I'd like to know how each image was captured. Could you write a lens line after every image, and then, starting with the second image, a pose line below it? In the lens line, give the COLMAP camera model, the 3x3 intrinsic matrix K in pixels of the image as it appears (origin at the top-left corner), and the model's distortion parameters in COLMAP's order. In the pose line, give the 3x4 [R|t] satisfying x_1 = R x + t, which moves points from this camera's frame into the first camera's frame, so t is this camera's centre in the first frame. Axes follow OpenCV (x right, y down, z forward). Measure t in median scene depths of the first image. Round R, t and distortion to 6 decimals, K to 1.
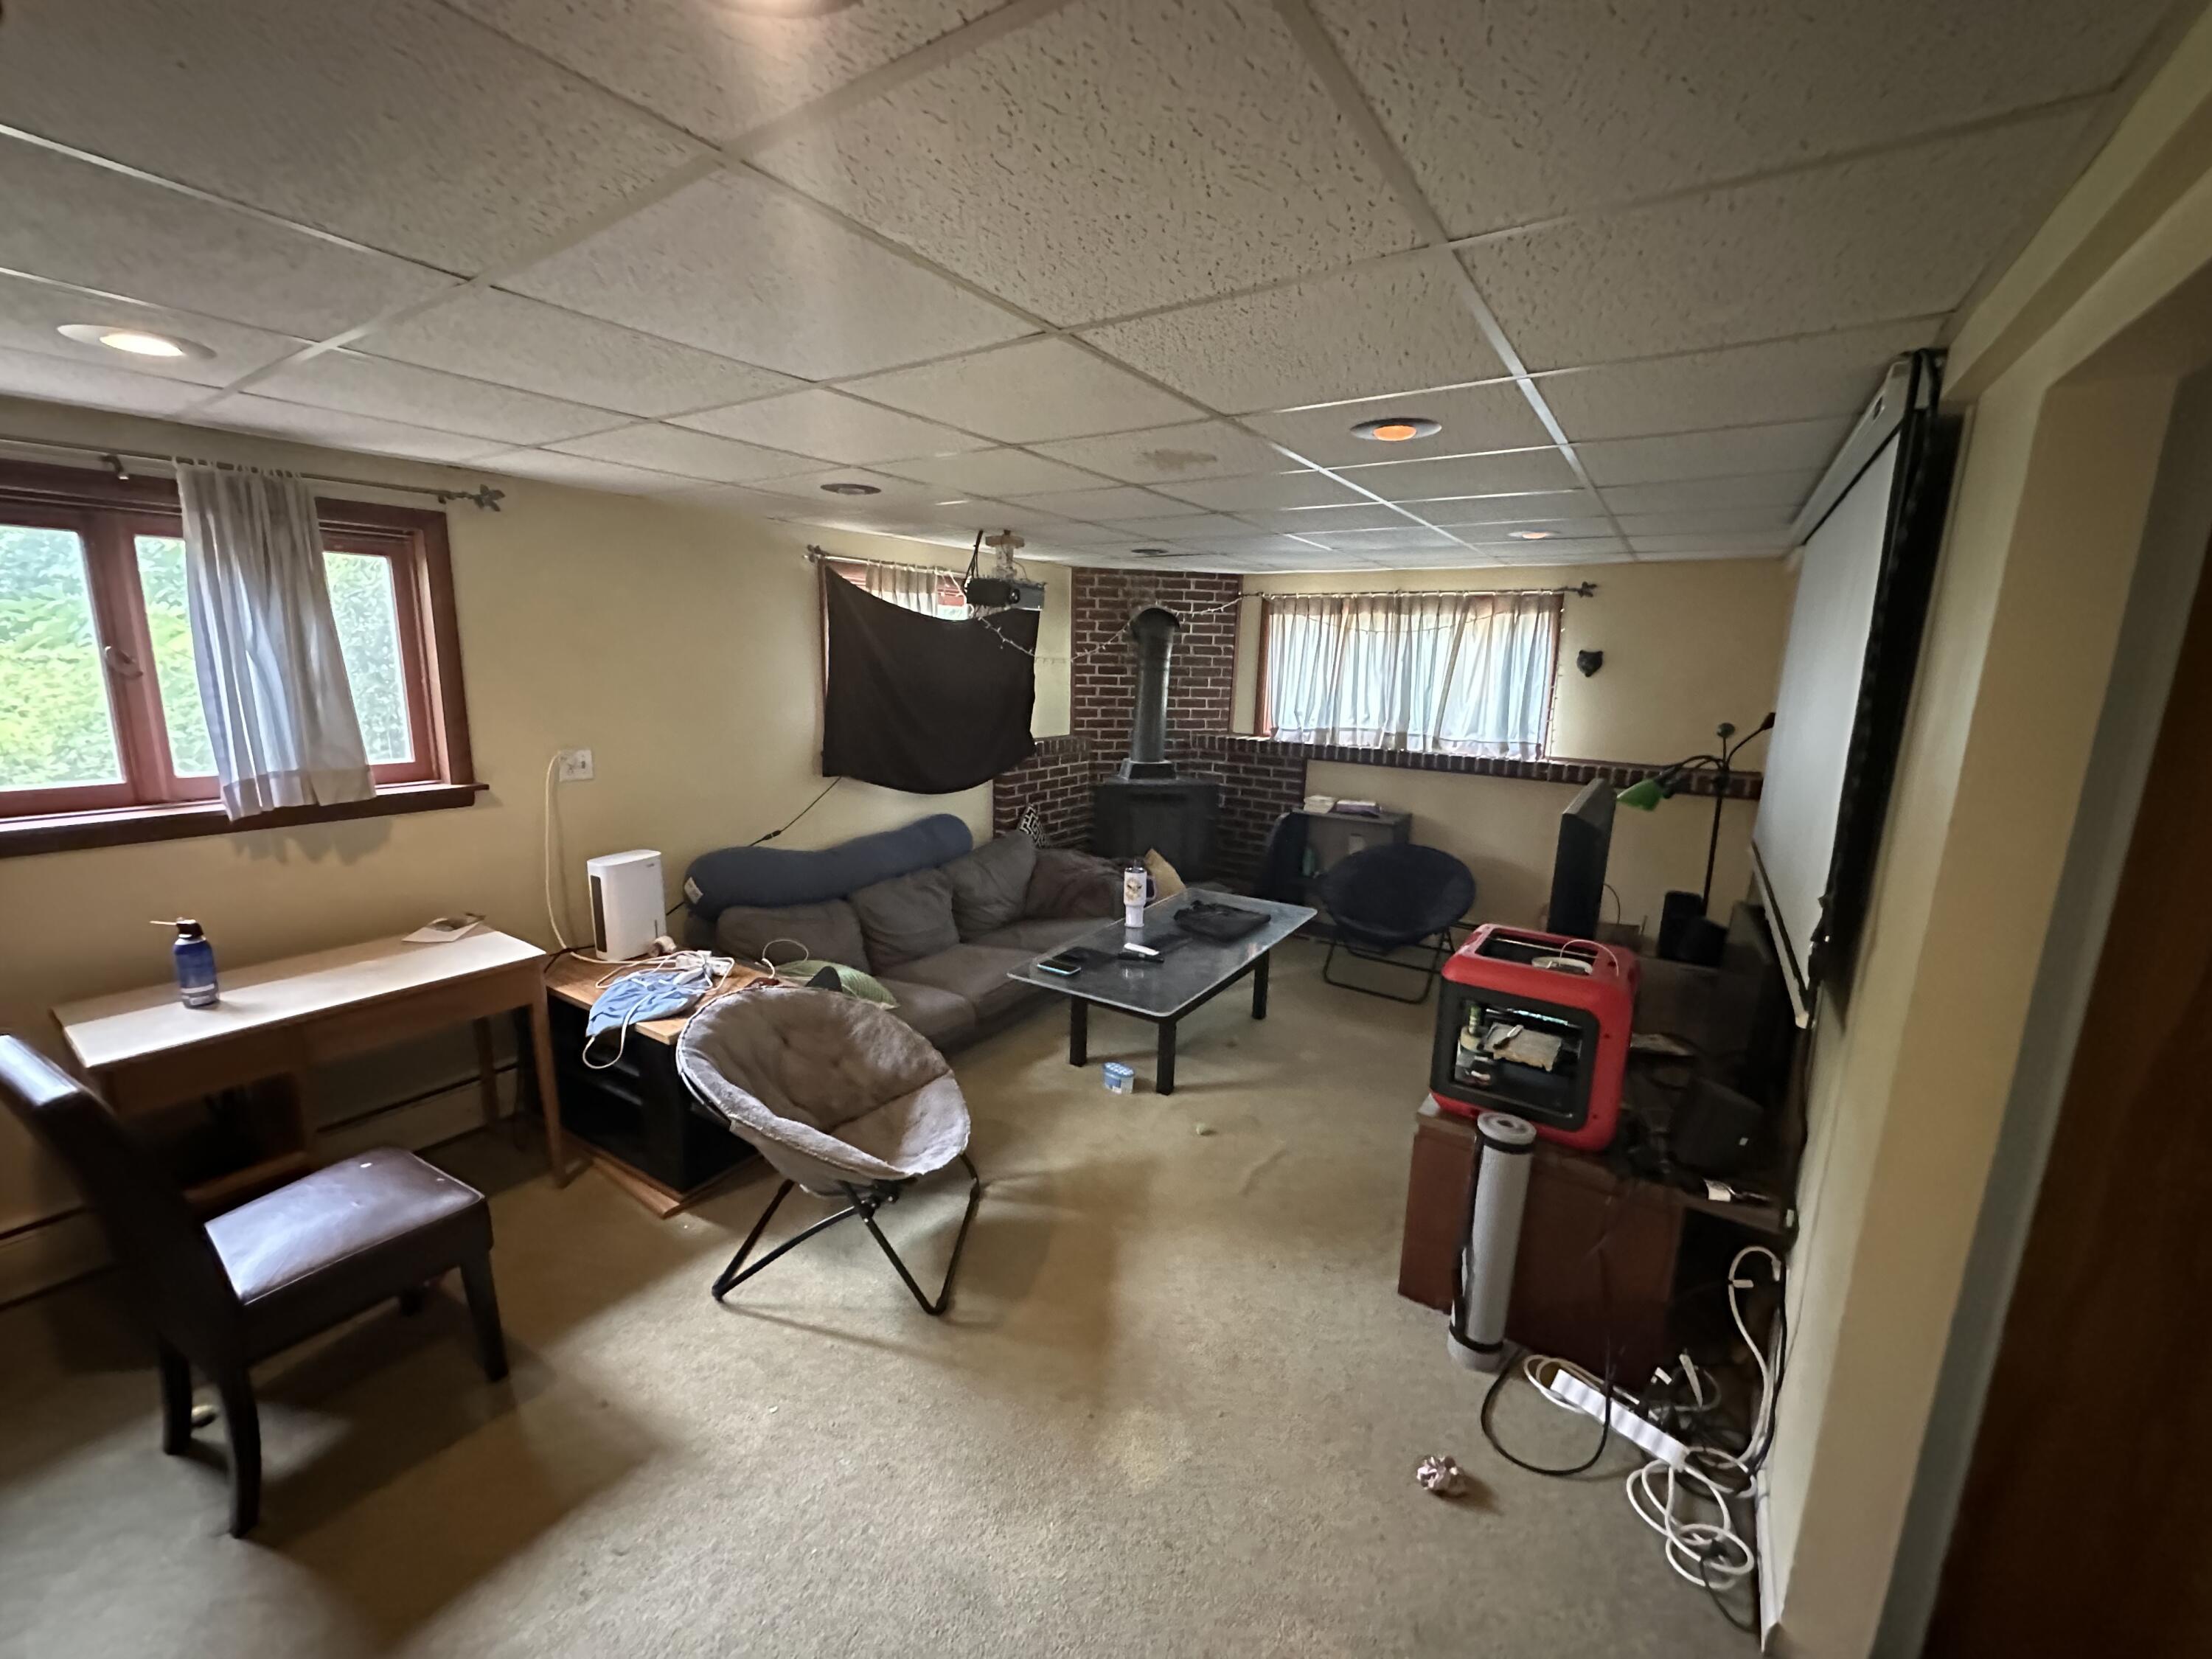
lens RADIAL K [[881.4, 0, 1112.6], [0, 881.4, 825.9], [0, 0, 1]] dist [-0.004782, 0.000880]
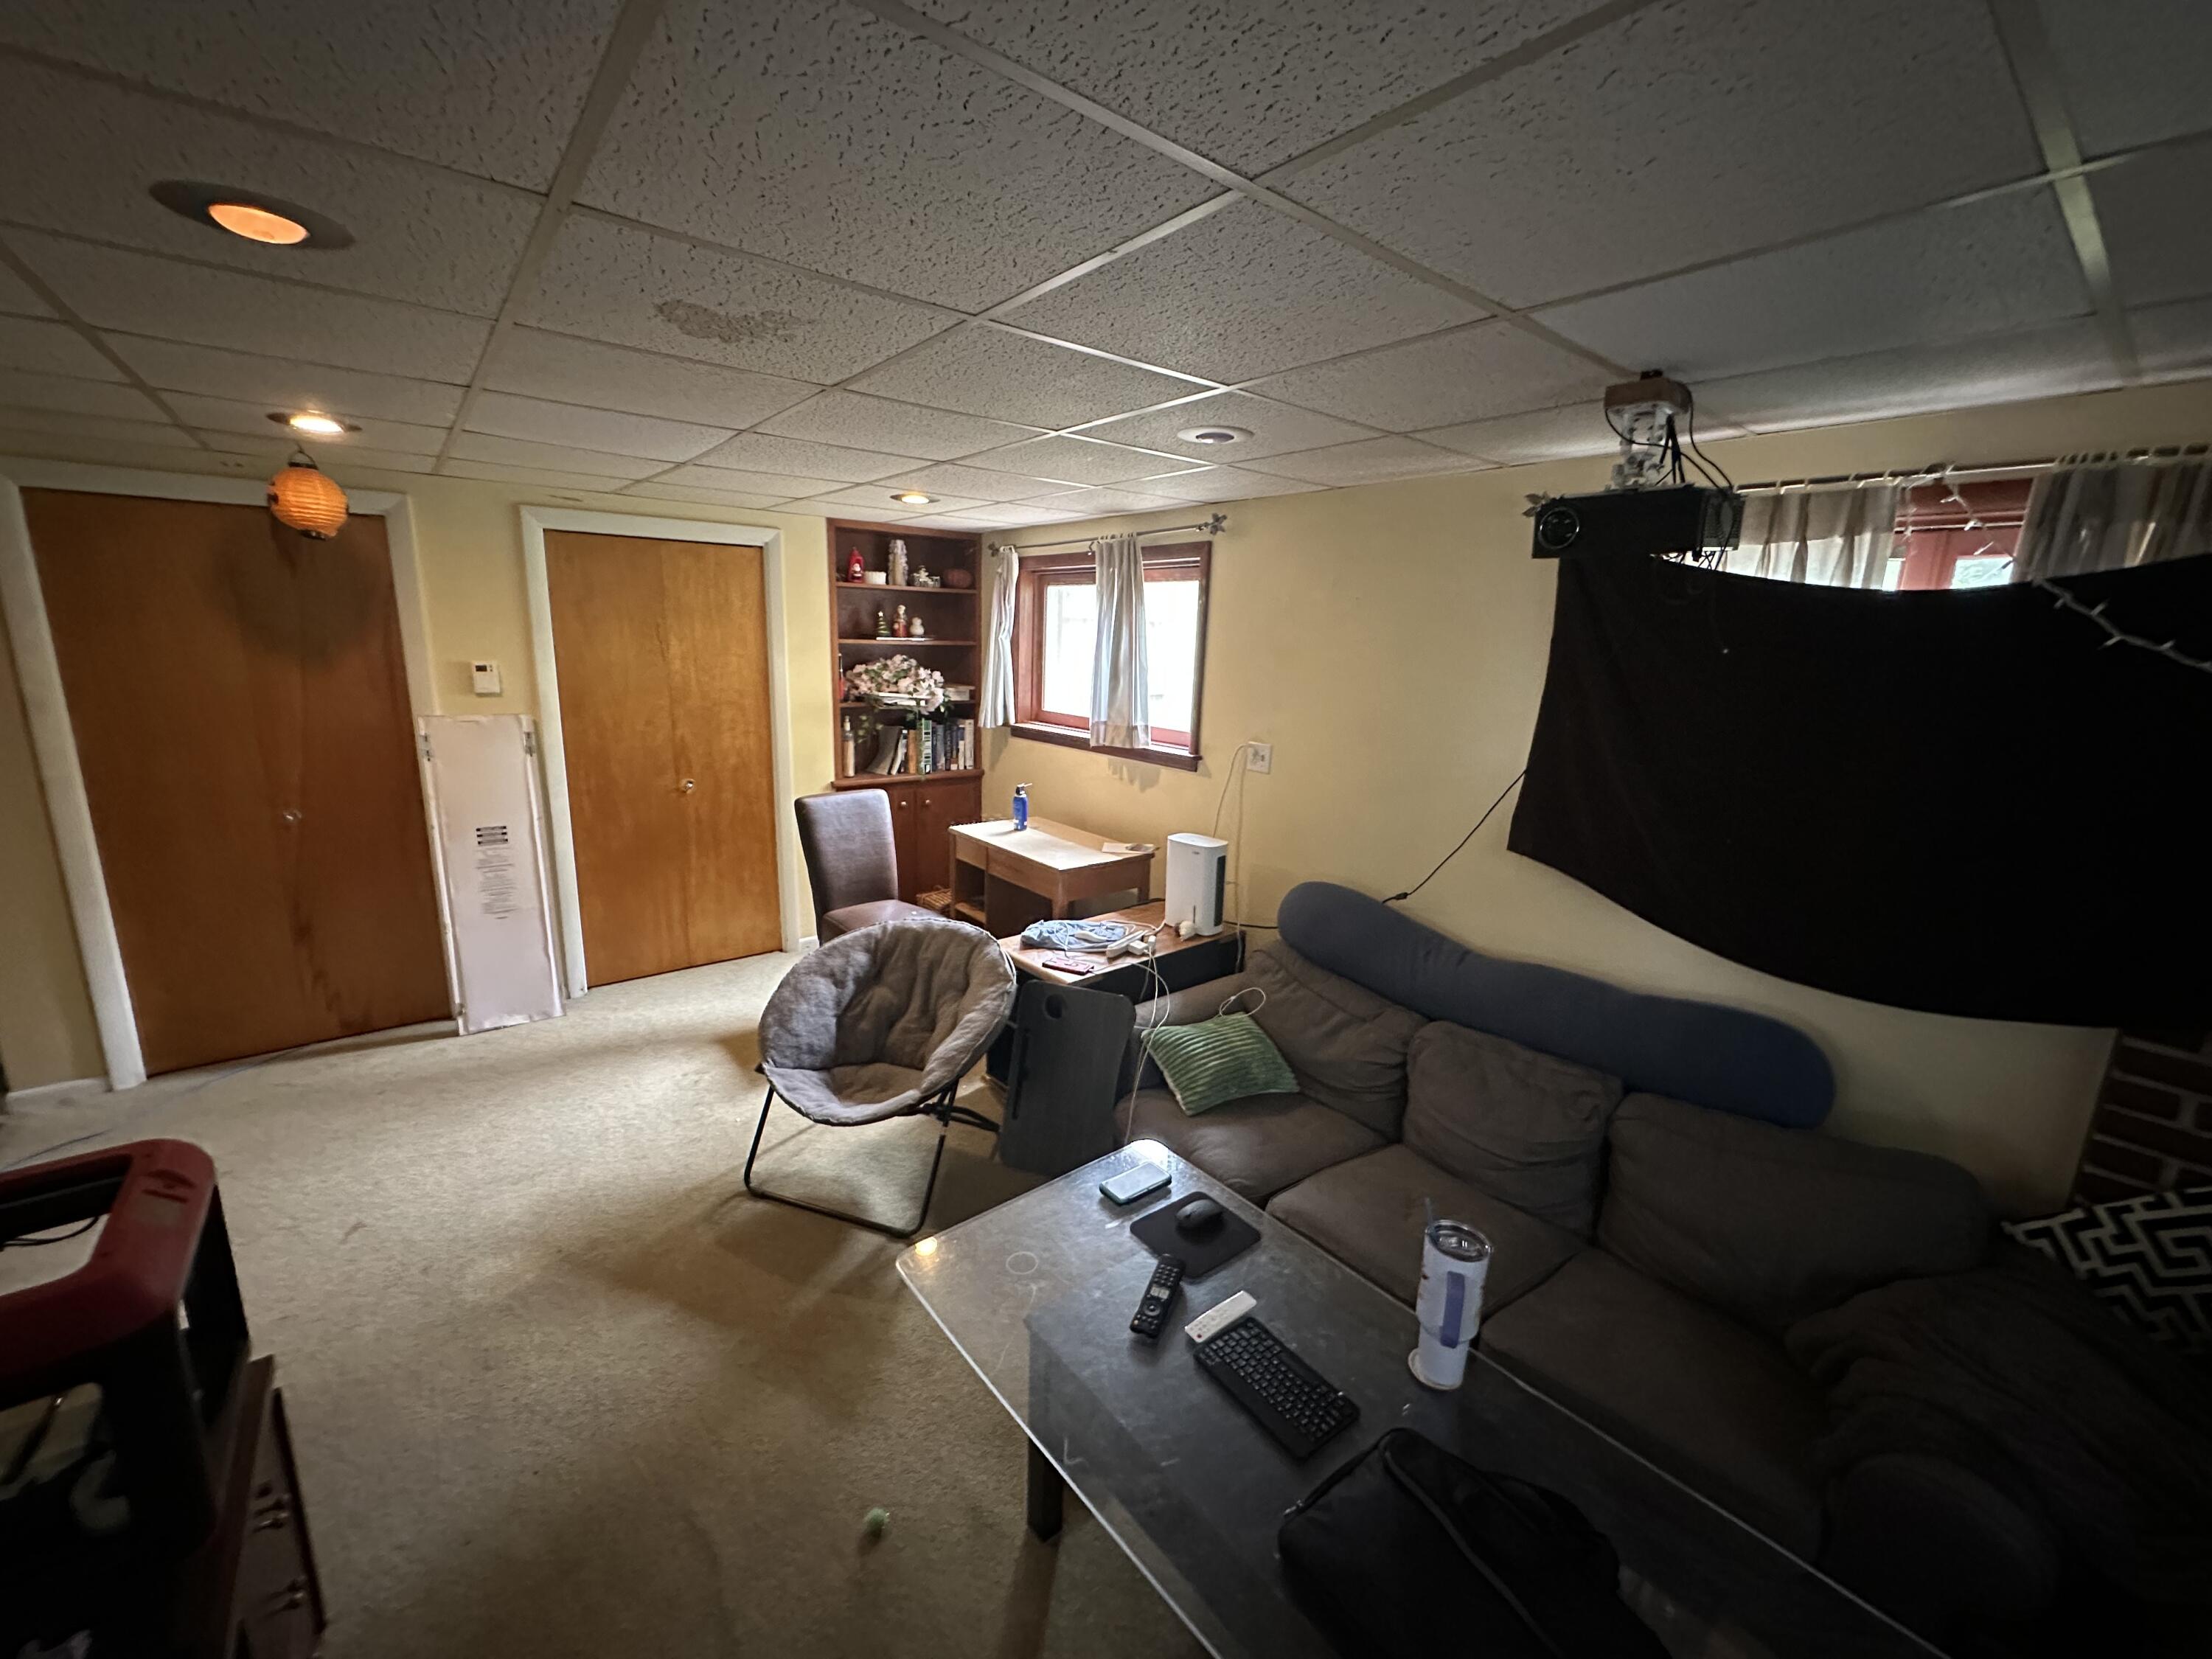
lens RADIAL K [[881.4, 0, 1110.8], [0, 881.4, 831.6], [0, 0, 1]] dist [-0.004782, 0.000880]
pose [[-0.306349, 0.172038, -0.936244, 0.547808], [-0.222260, 0.943421, 0.246083, -0.240344], [0.925609, 0.283477, -0.250779, 1.298975]]
